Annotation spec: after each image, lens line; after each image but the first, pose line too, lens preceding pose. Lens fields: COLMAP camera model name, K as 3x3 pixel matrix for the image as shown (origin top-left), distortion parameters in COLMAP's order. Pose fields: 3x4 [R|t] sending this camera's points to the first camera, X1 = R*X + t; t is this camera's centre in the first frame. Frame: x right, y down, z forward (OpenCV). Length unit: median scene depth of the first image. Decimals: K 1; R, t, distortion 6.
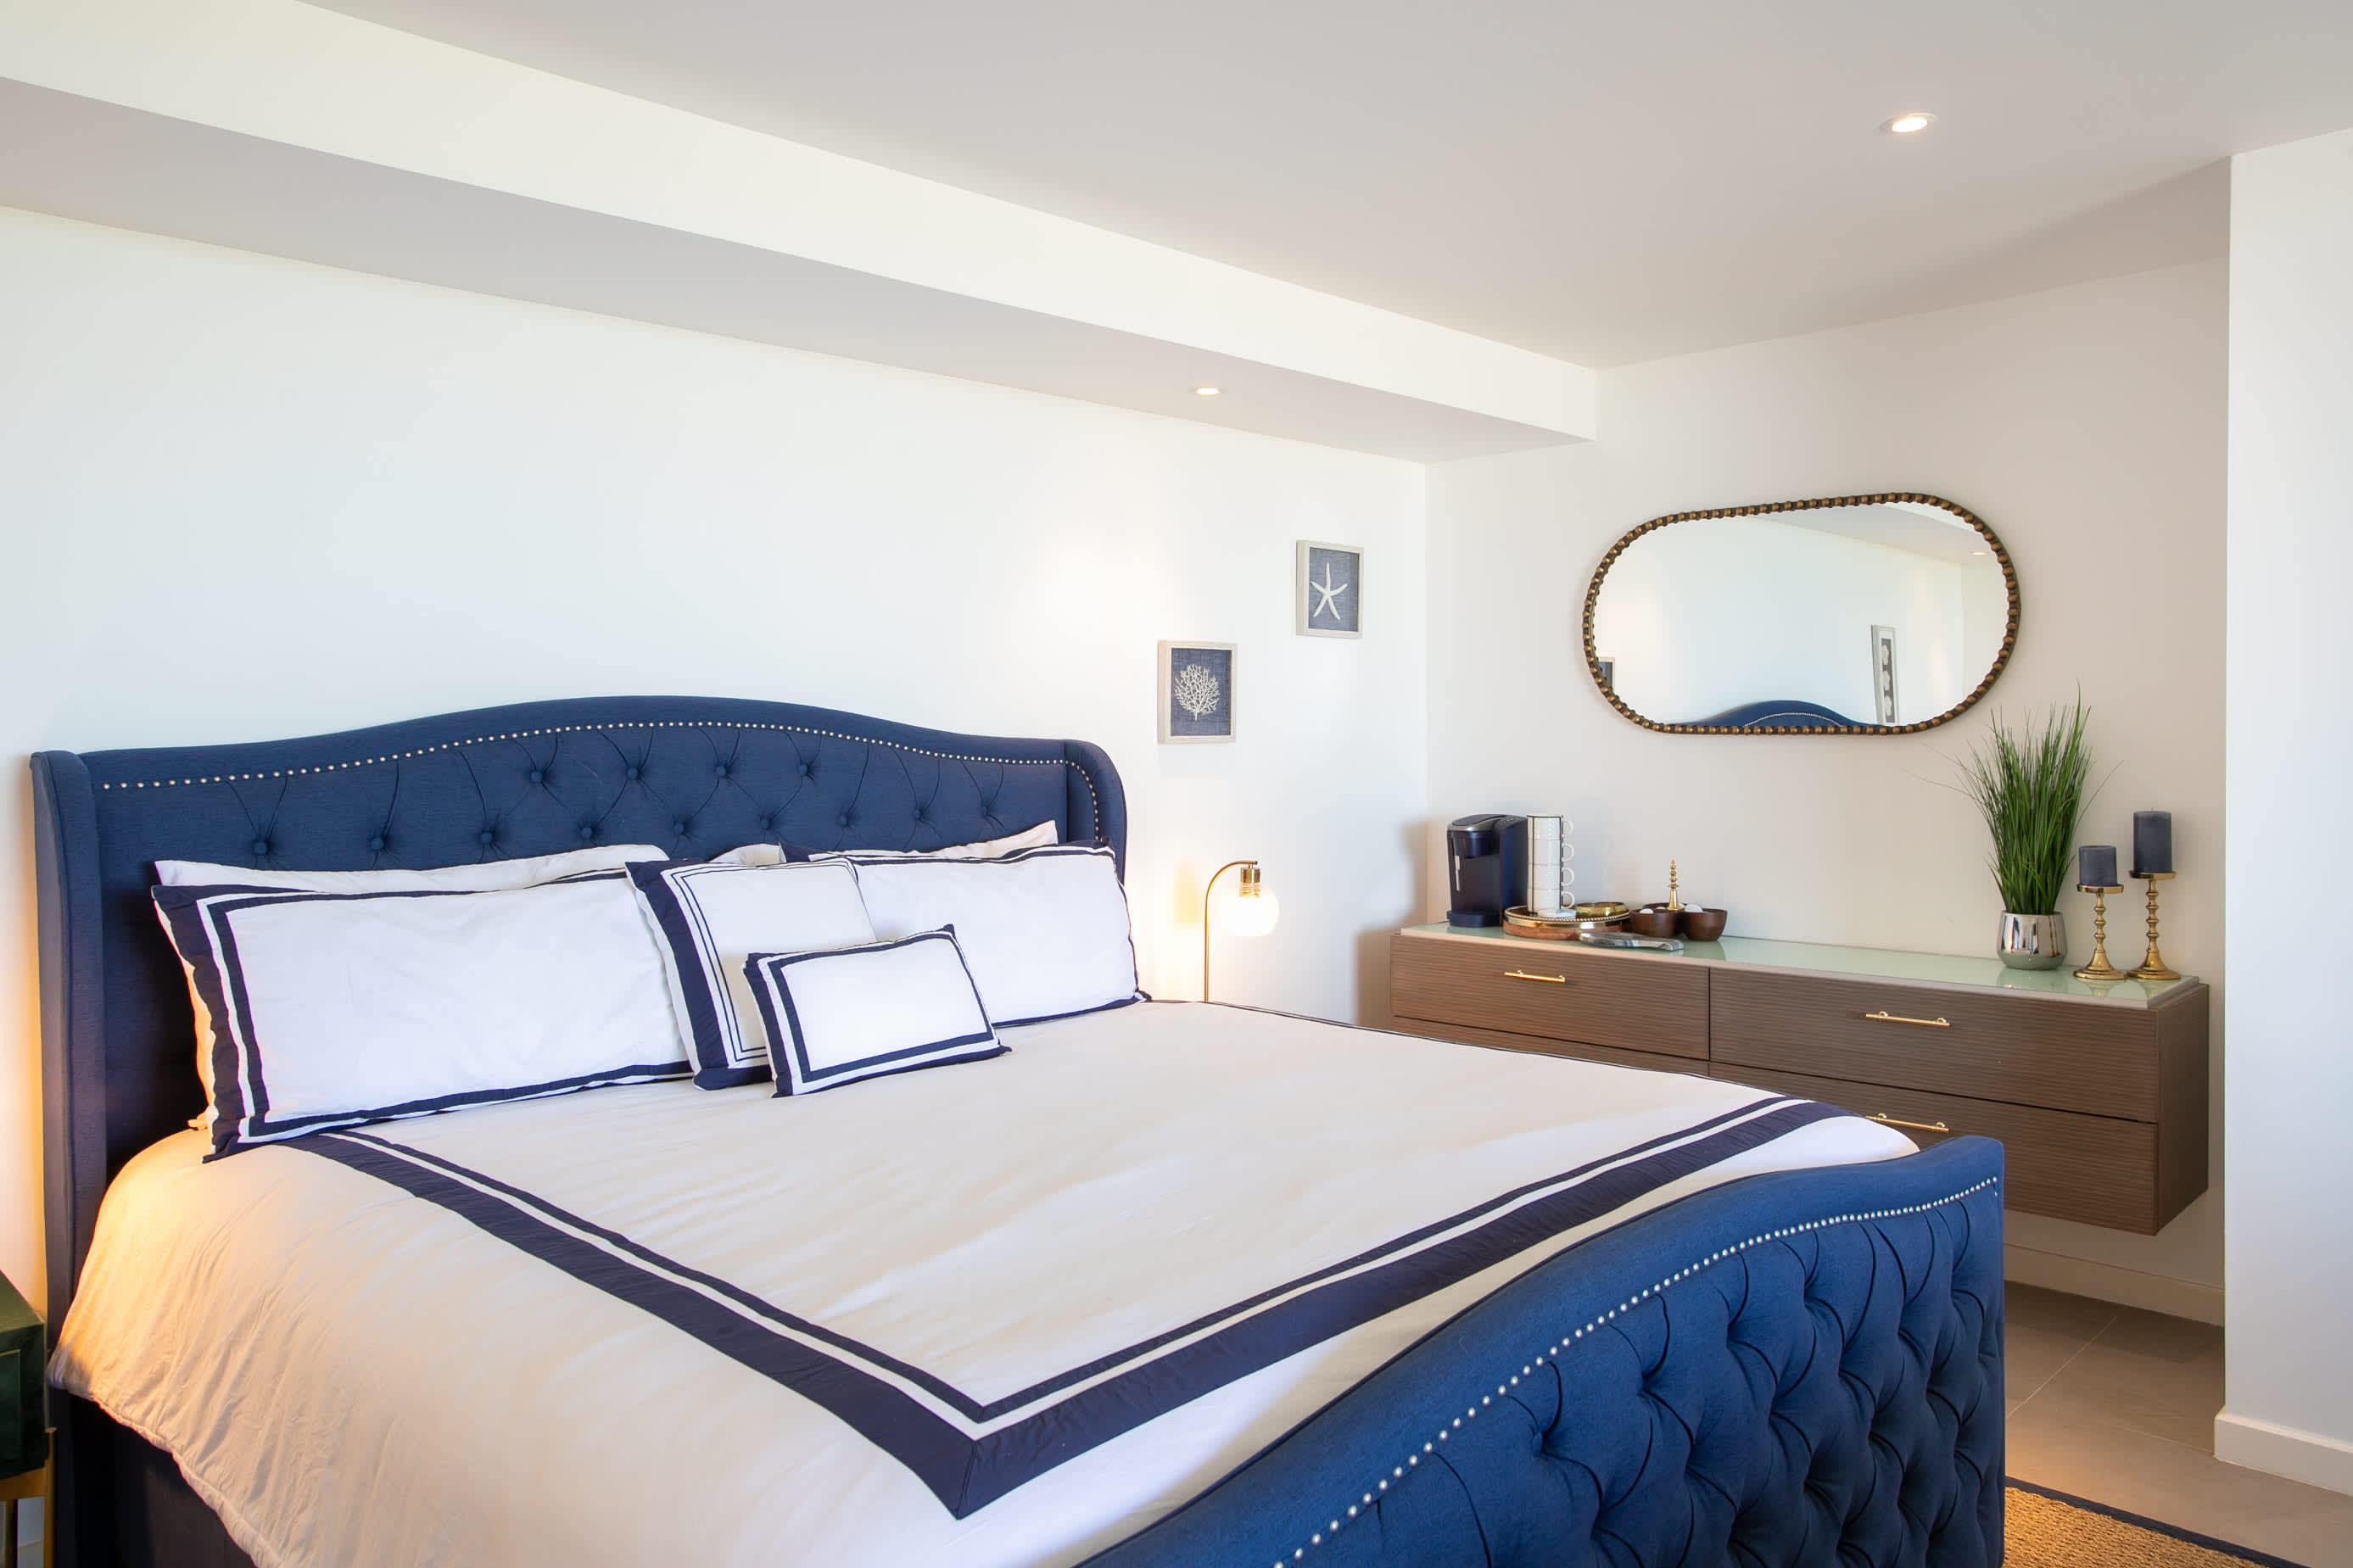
lens RADIAL K [[1650.3, 0, 1193.9], [0, 1650.3, 819.9], [0, 0, 1]] dist [-0.045825, 0.038229]
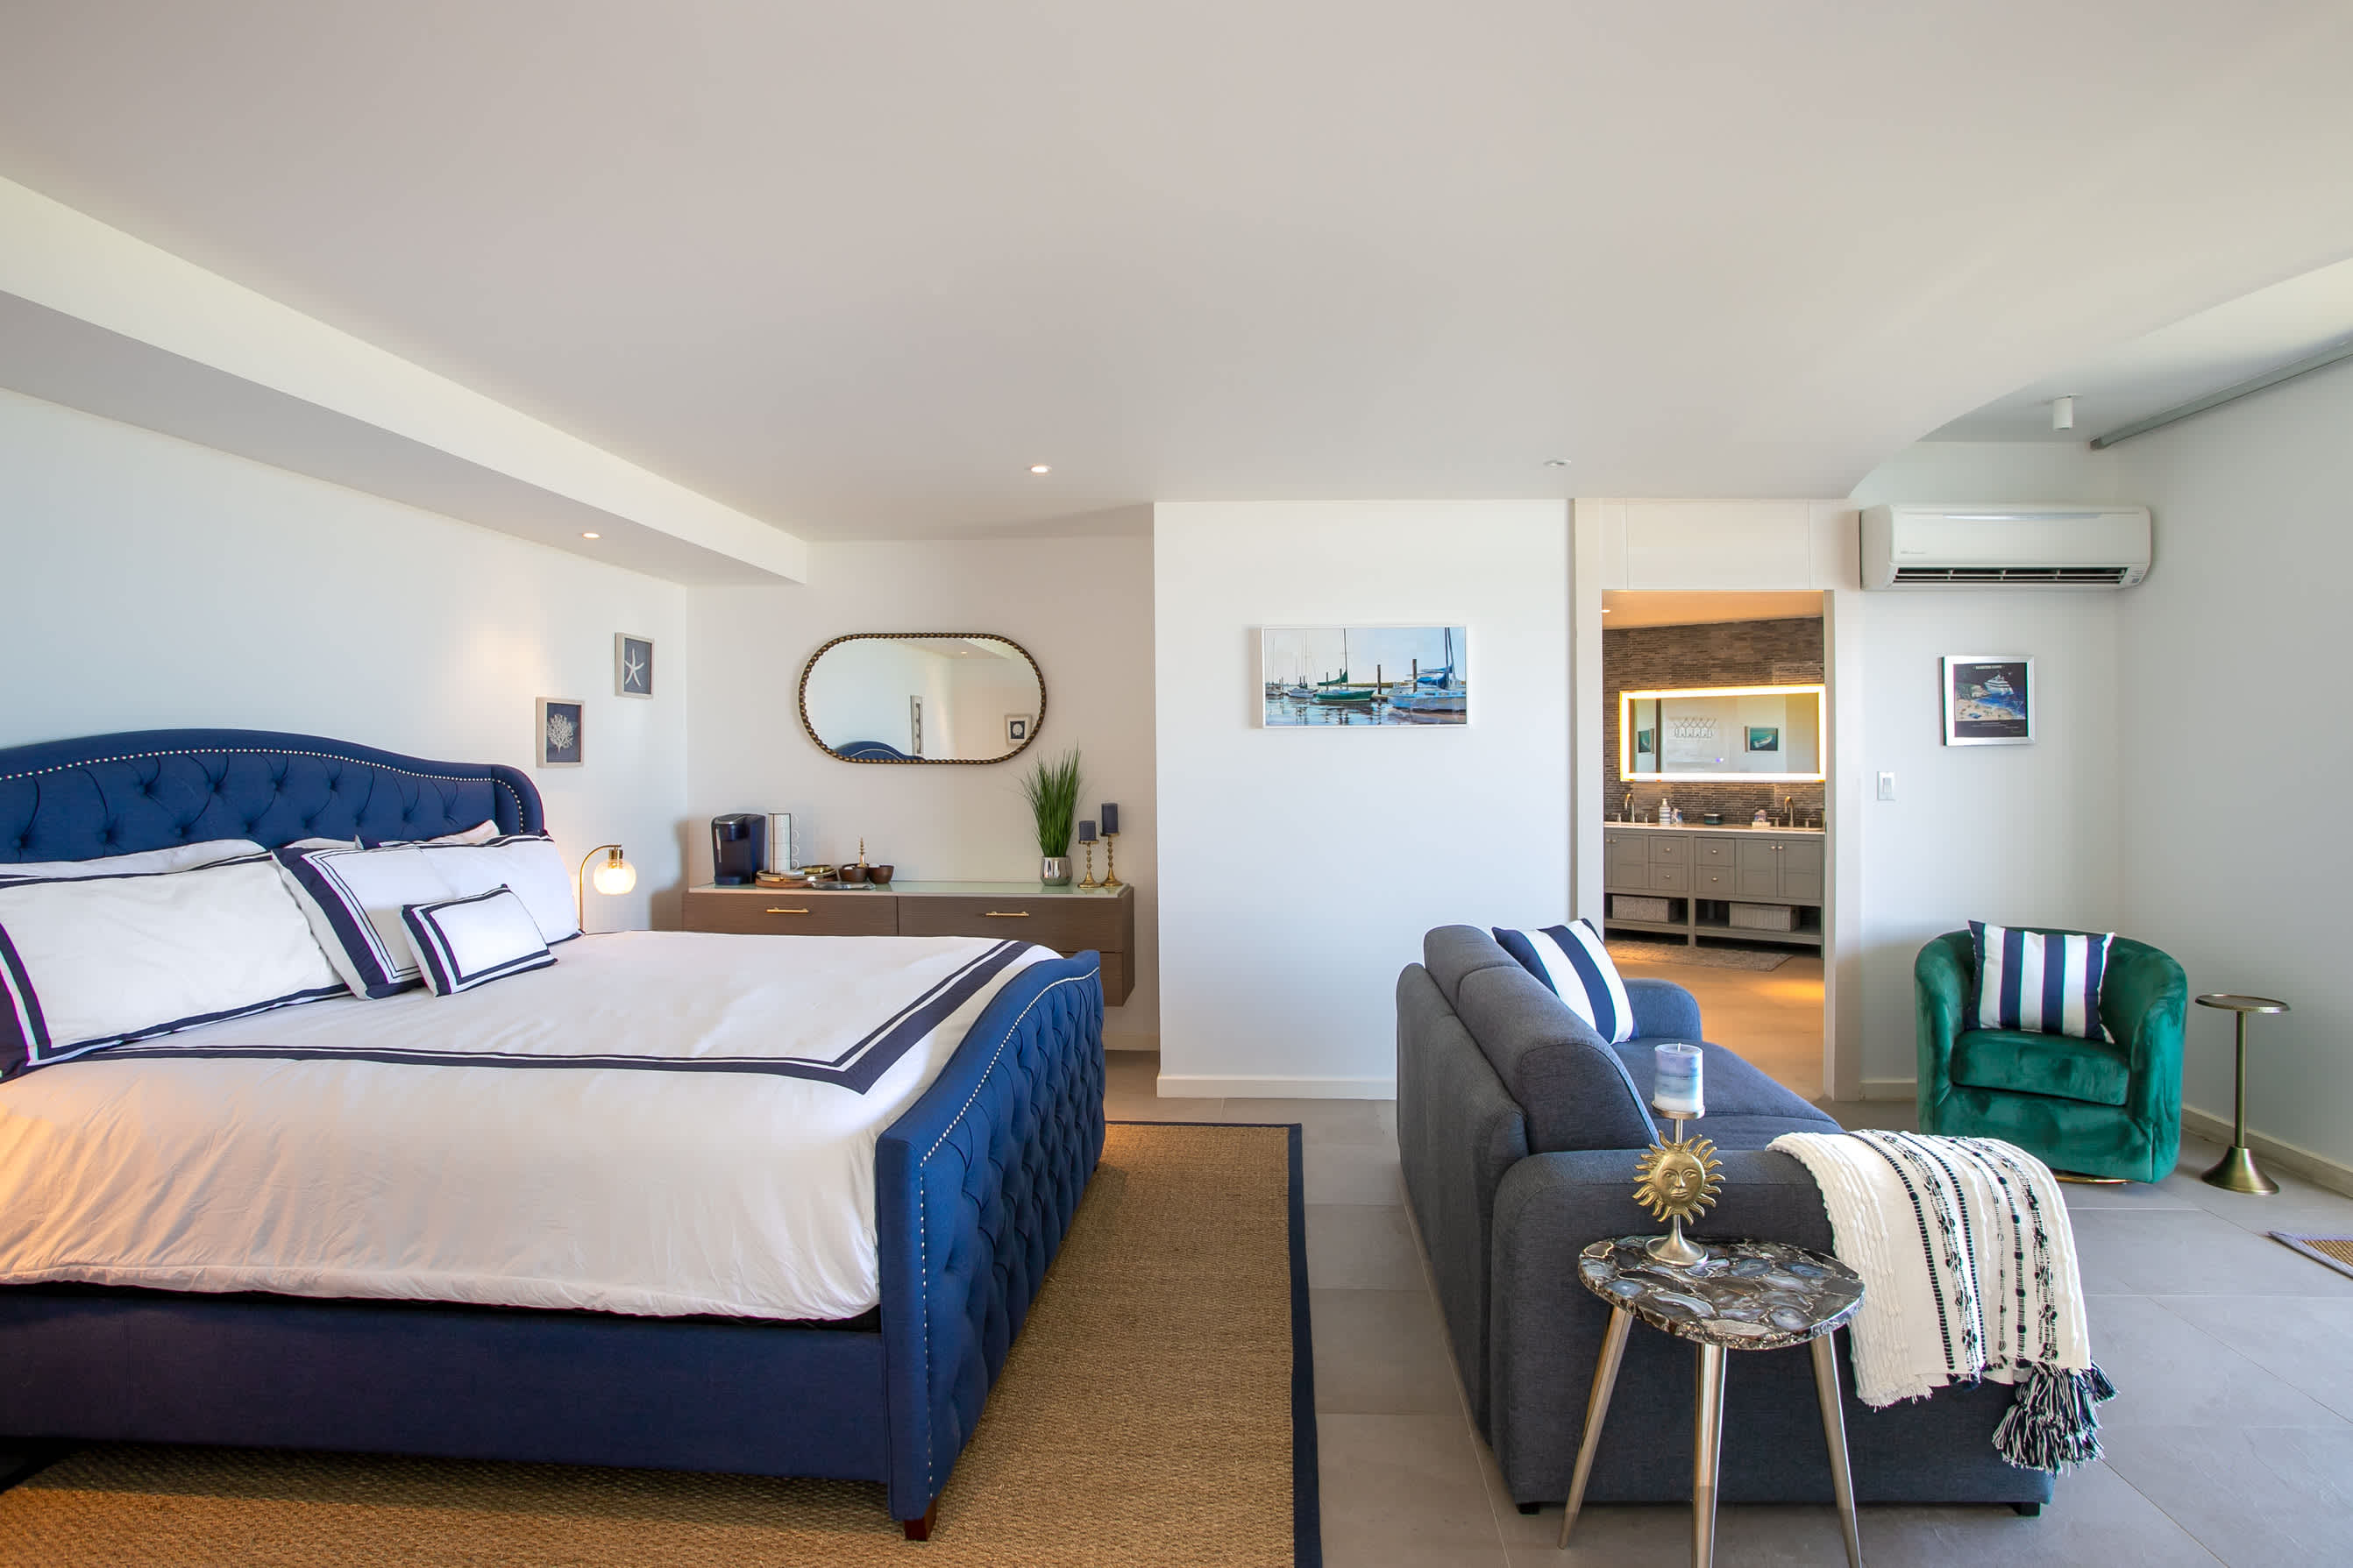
lens RADIAL K [[1207.4, 0, 1176.5], [0, 1207.4, 784.0], [0, 0, 1]] dist [-0.029561, 0.000327]
pose [[0.771836, -0.003651, 0.635811, -0.362520], [0.026259, 0.999313, -0.026139, 0.015657], [-0.635279, 0.036871, 0.771402, -0.249498]]
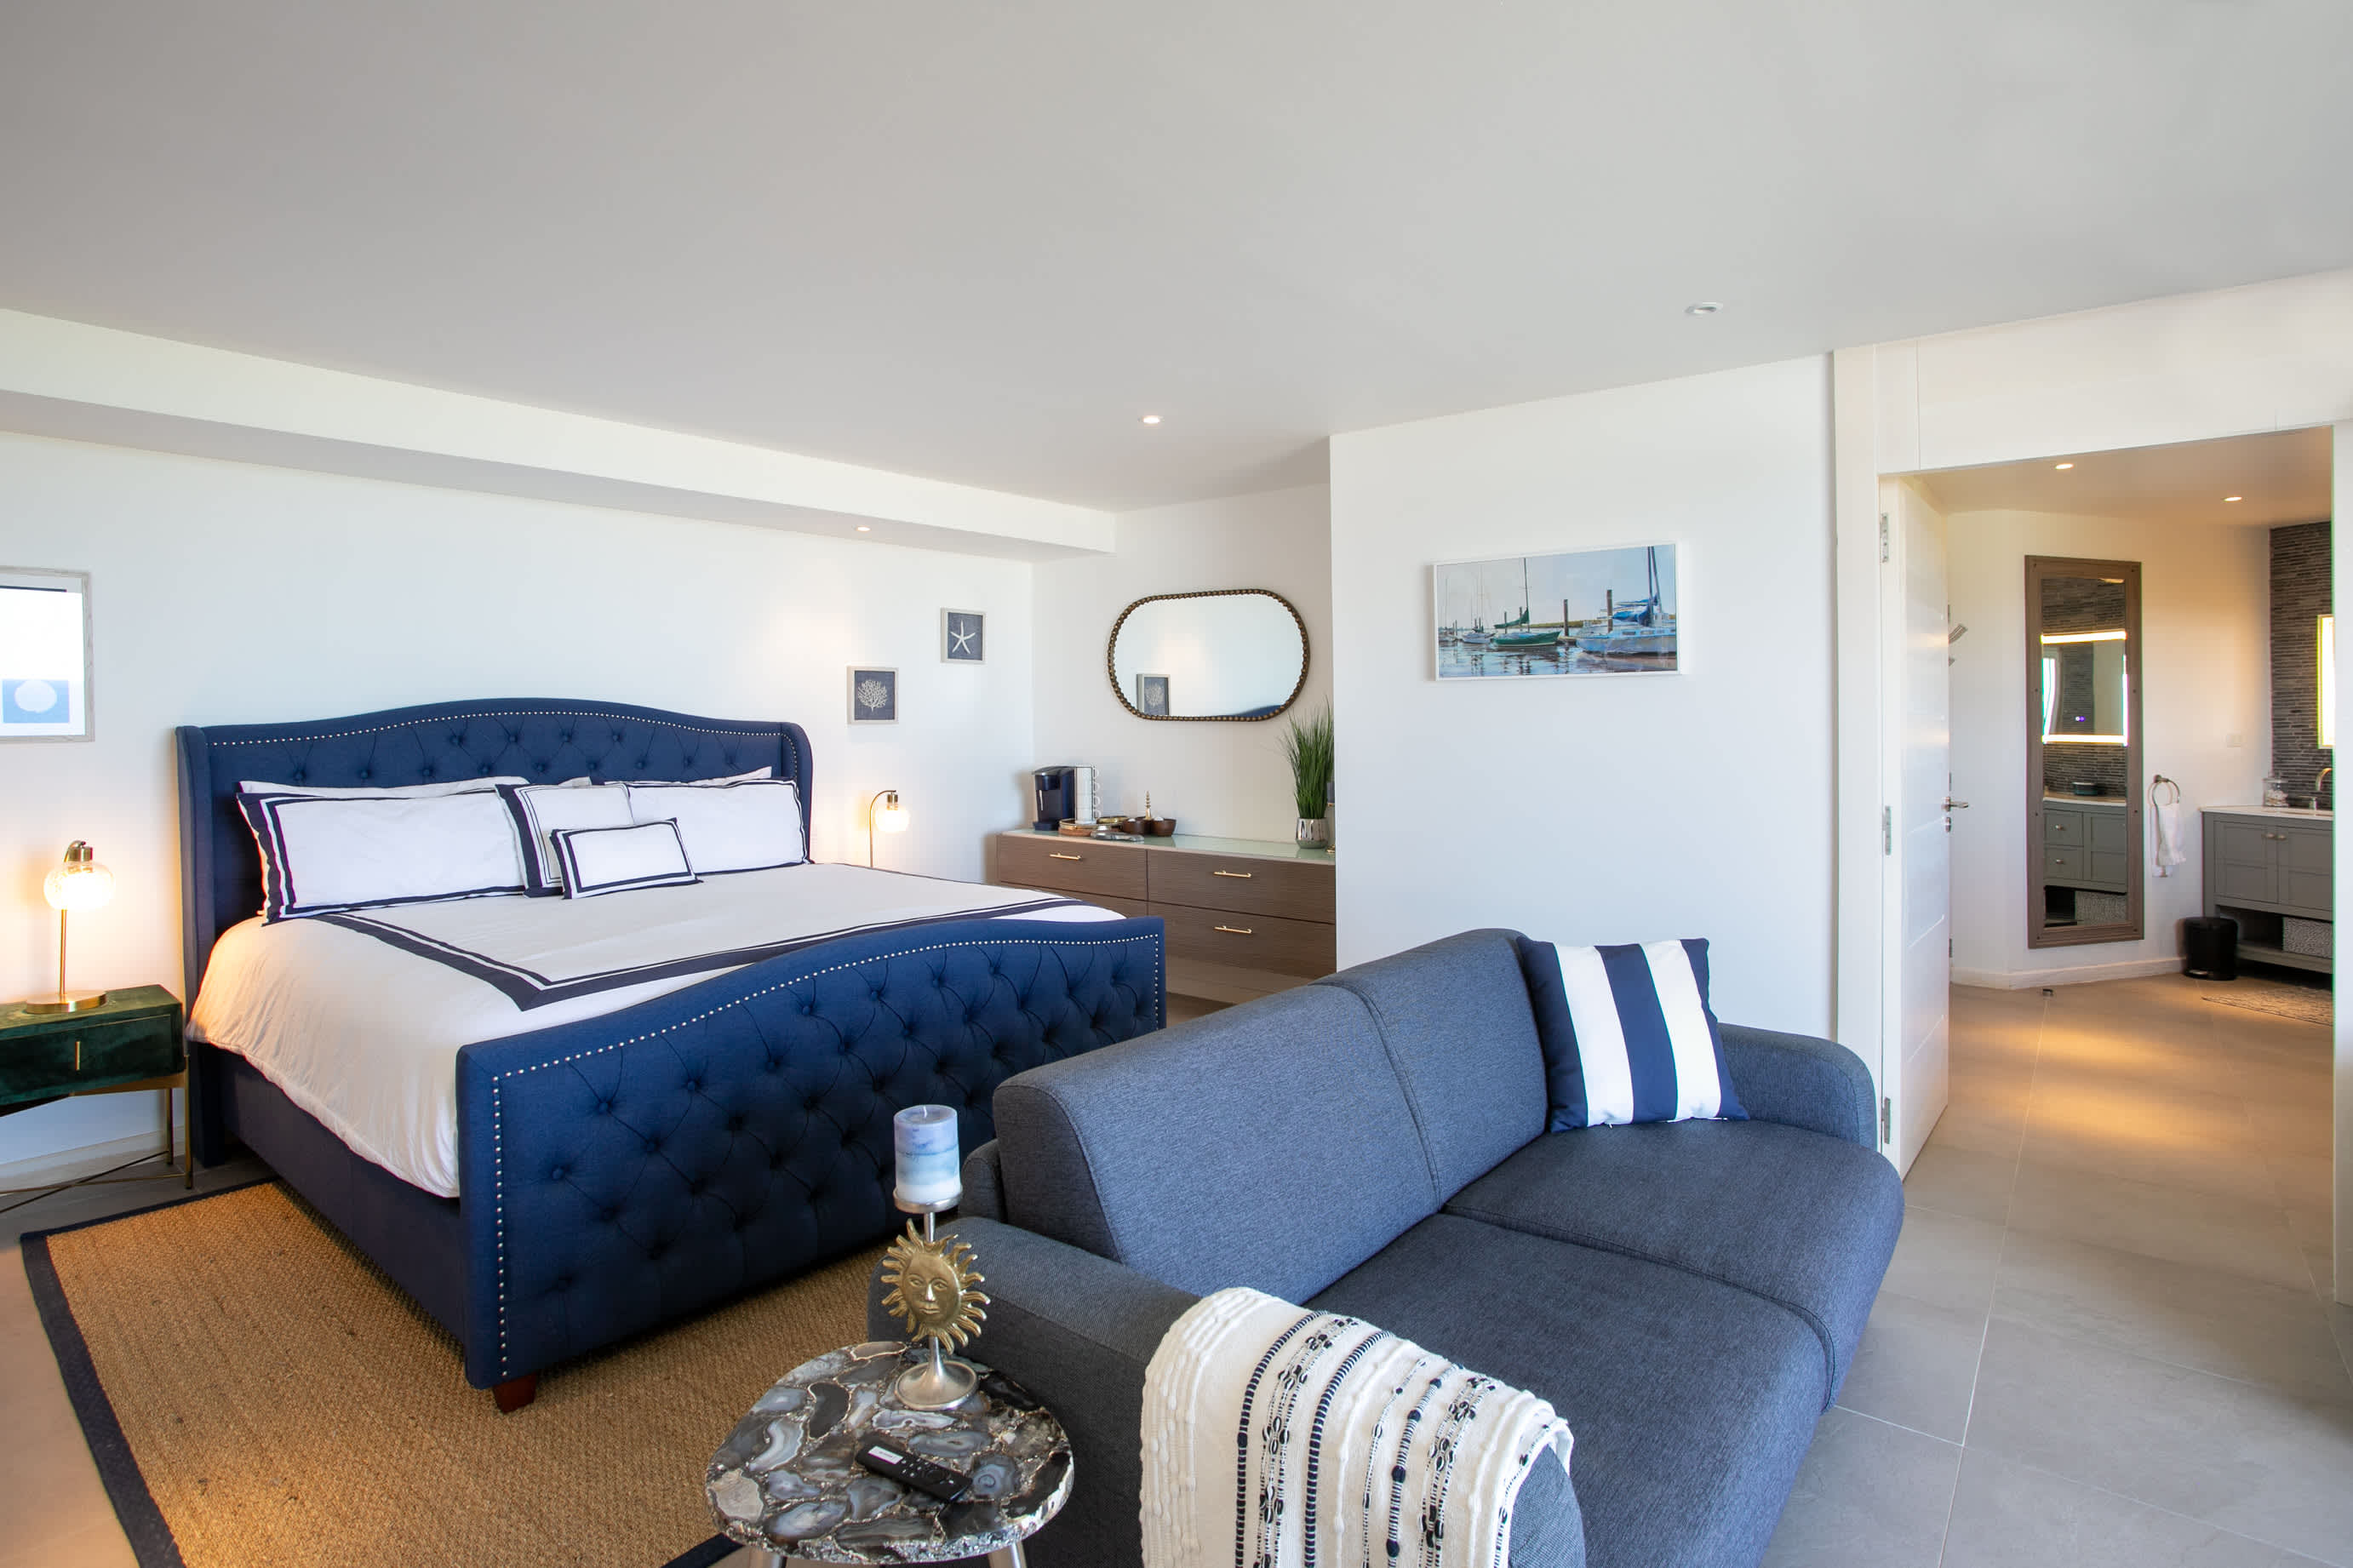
lens RADIAL K [[1207.5, 0, 1176.5], [0, 1207.5, 784.0], [0, 0, 1]] dist [-0.029561, 0.000327]
pose [[0.996942, 0.002014, 0.078122, 0.320213], [-0.002298, 0.999991, 0.003541, 0.016971], [-0.078114, -0.003710, 0.996938, -0.437674]]
